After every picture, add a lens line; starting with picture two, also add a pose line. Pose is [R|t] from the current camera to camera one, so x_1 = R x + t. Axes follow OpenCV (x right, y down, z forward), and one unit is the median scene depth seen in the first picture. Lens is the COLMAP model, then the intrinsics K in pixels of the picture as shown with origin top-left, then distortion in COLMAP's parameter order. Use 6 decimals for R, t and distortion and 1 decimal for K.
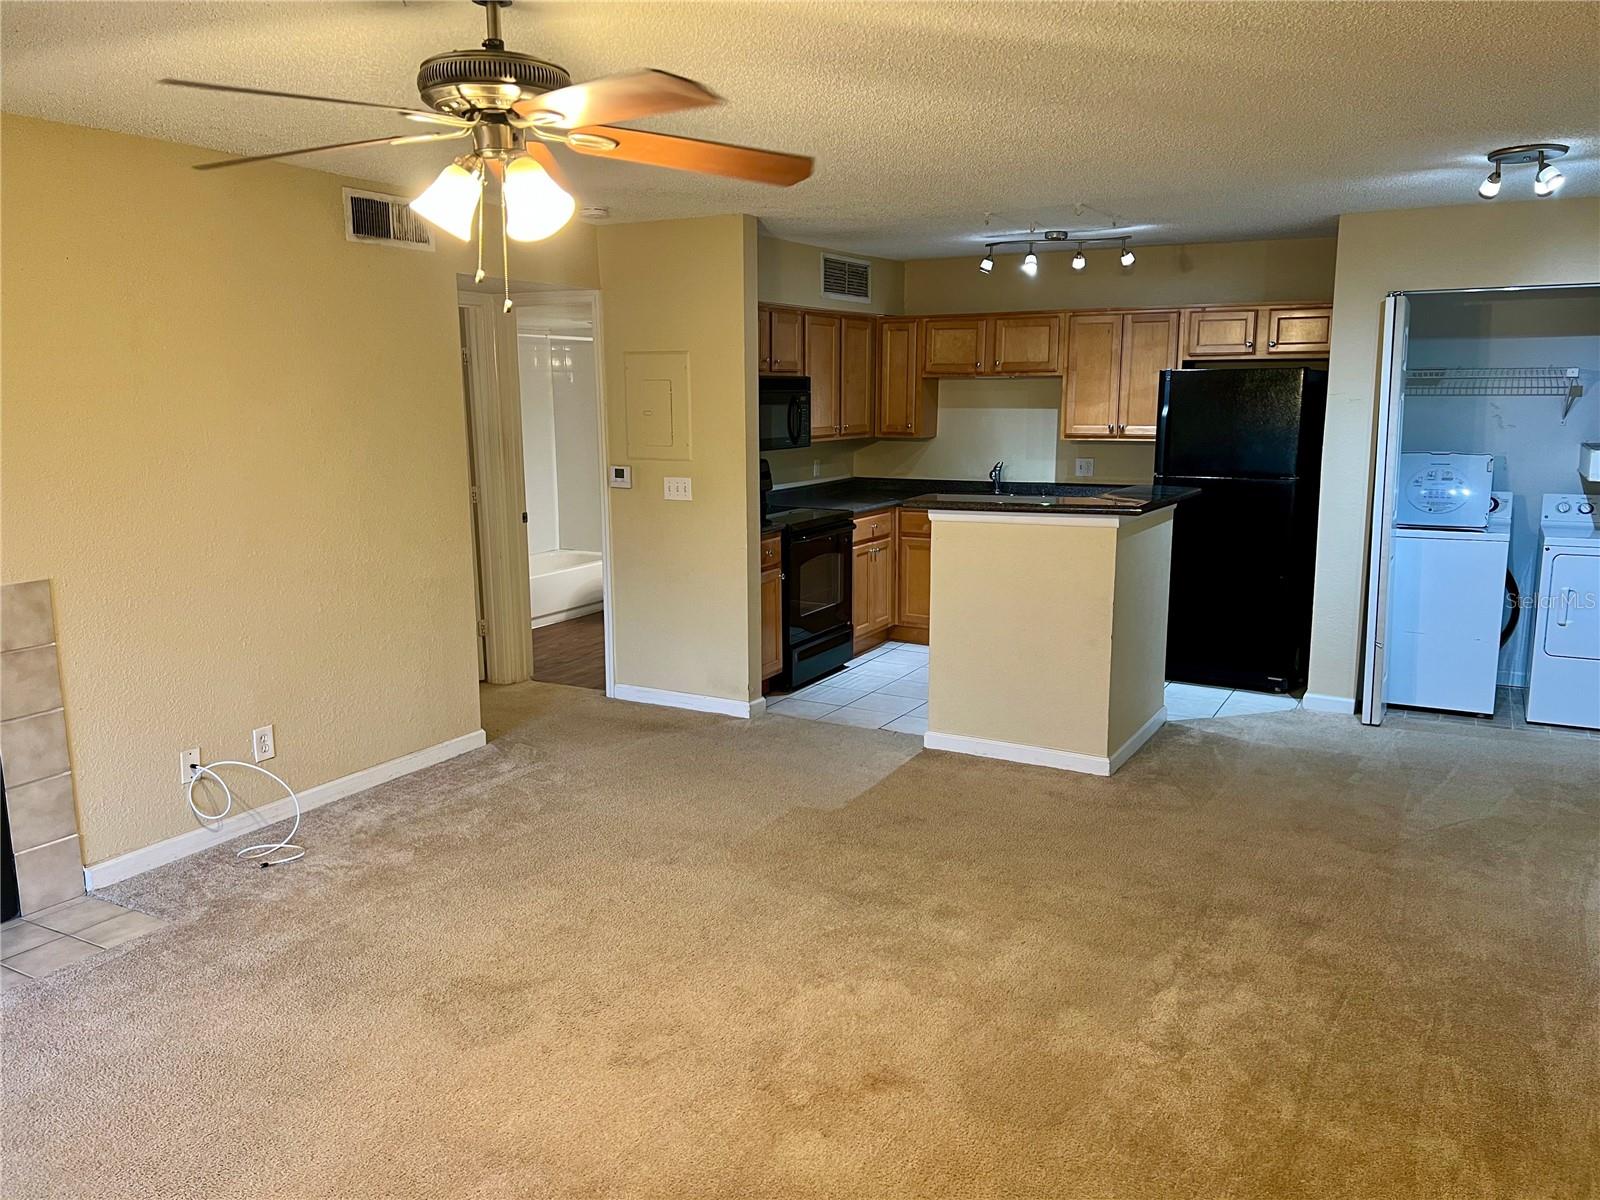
lens RADIAL K [[1193.0, 0, 800.0], [0, 1193.0, 600.0], [0, 0, 1]] dist [0.077580, -0.097274]
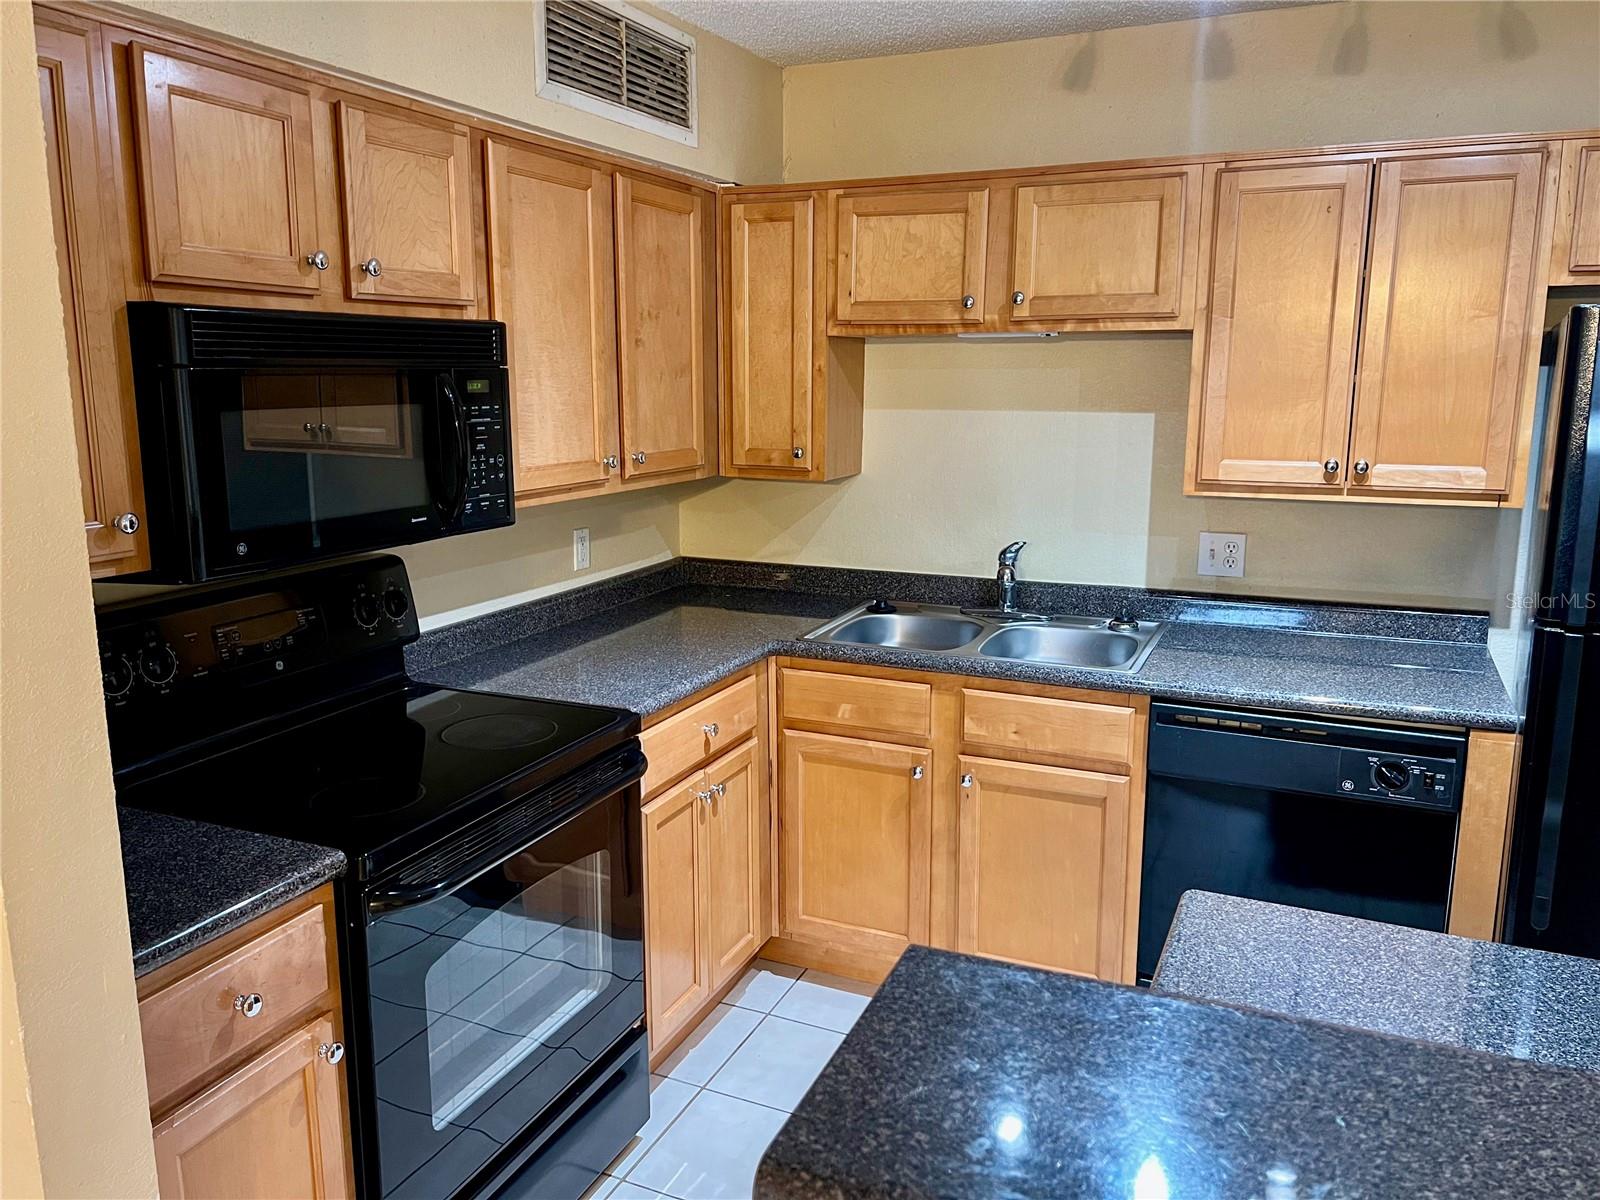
lens RADIAL K [[1216.2, 0, 801.9], [0, 1216.2, 587.5], [0, 0, 1]] dist [0.075049, -0.075155]
pose [[0.995919, -0.012424, 0.089397, 0.065564], [0.012160, 0.999920, 0.003500, -0.121955], [-0.089433, -0.002399, 0.995990, 0.703578]]
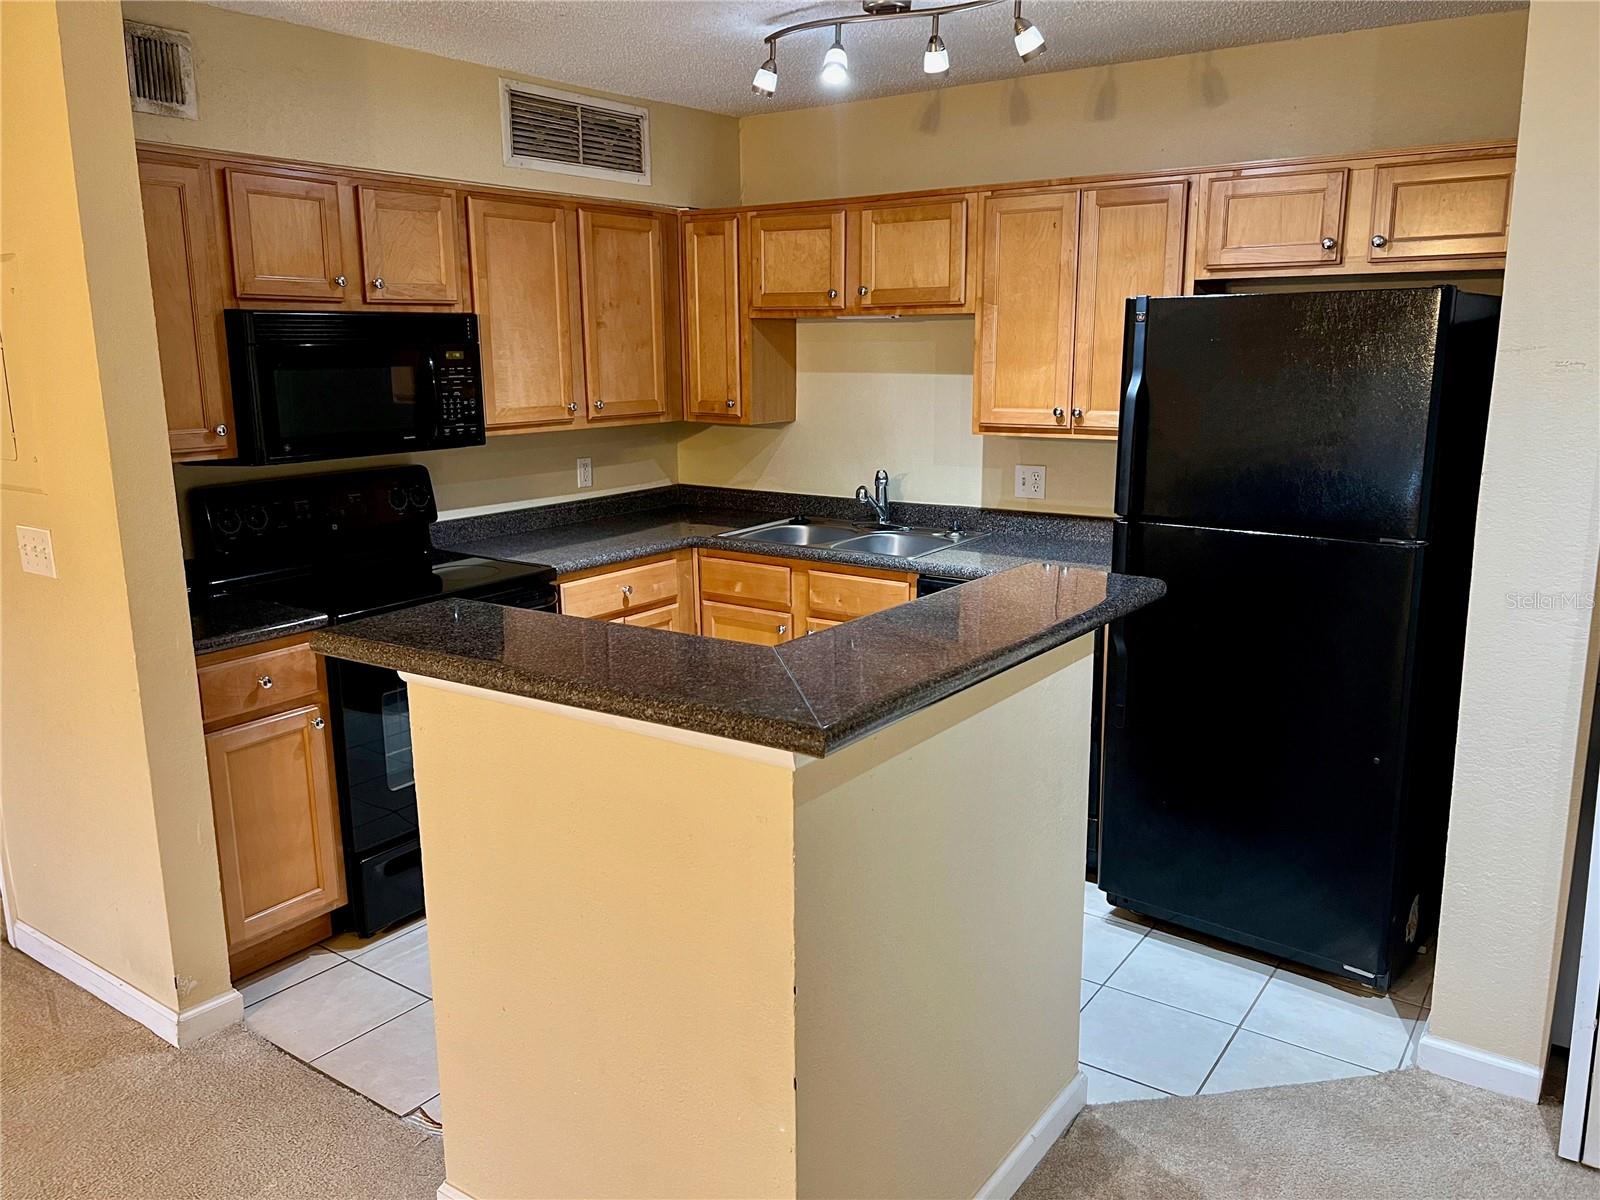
lens RADIAL K [[1216.2, 0, 801.9], [0, 1216.2, 587.5], [0, 0, 1]] dist [0.075049, -0.075155]
pose [[0.993787, 0.018807, -0.109702, 0.232525], [-0.015817, 0.999481, 0.028059, -0.090930], [0.110172, -0.026149, 0.993568, 0.514669]]
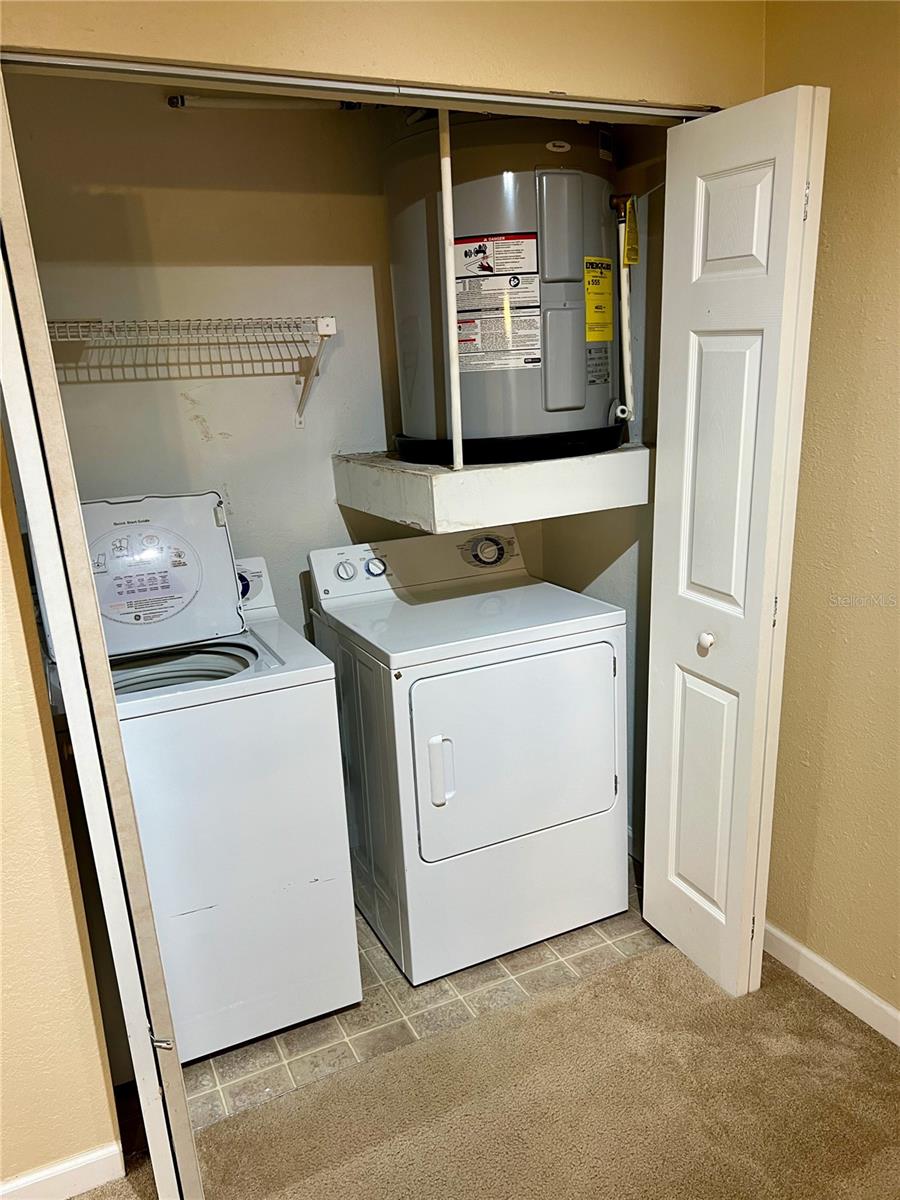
lens RADIAL K [[894.8, 0, 445.1], [0, 894.8, 605.9], [0, 0, 1]] dist [0.077580, -0.097274]
pose [[0.579120, -0.227413, 0.782882, 0.307946], [0.188017, 0.971675, 0.143172, -0.107810], [-0.793265, 0.064281, 0.605473, 0.678963]]
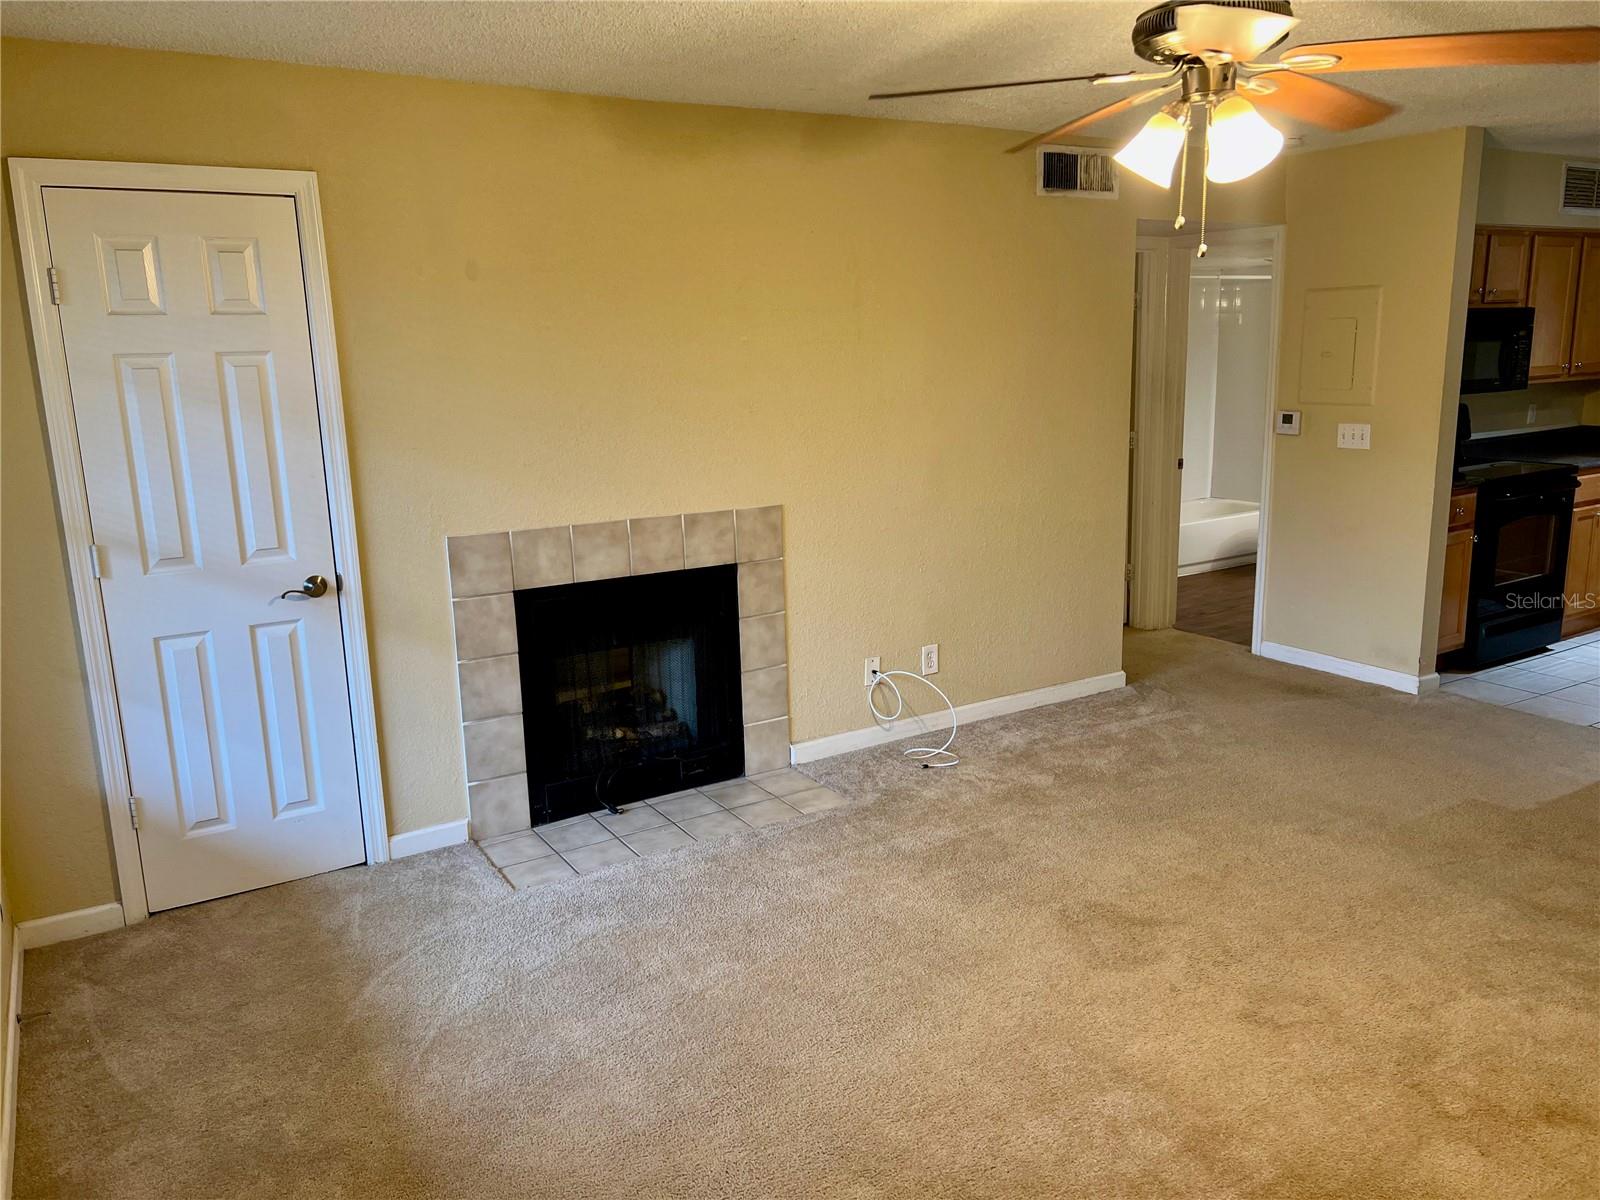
lens RADIAL K [[1211.1, 0, 798.7], [0, 1211.1, 593.2], [0, 0, 1]] dist [0.066858, -0.081023]
pose [[0.871678, 0.081486, -0.483257, -0.010240], [-0.063747, 0.996555, 0.053053, 0.004641], [0.485915, -0.015439, 0.873869, -0.032086]]
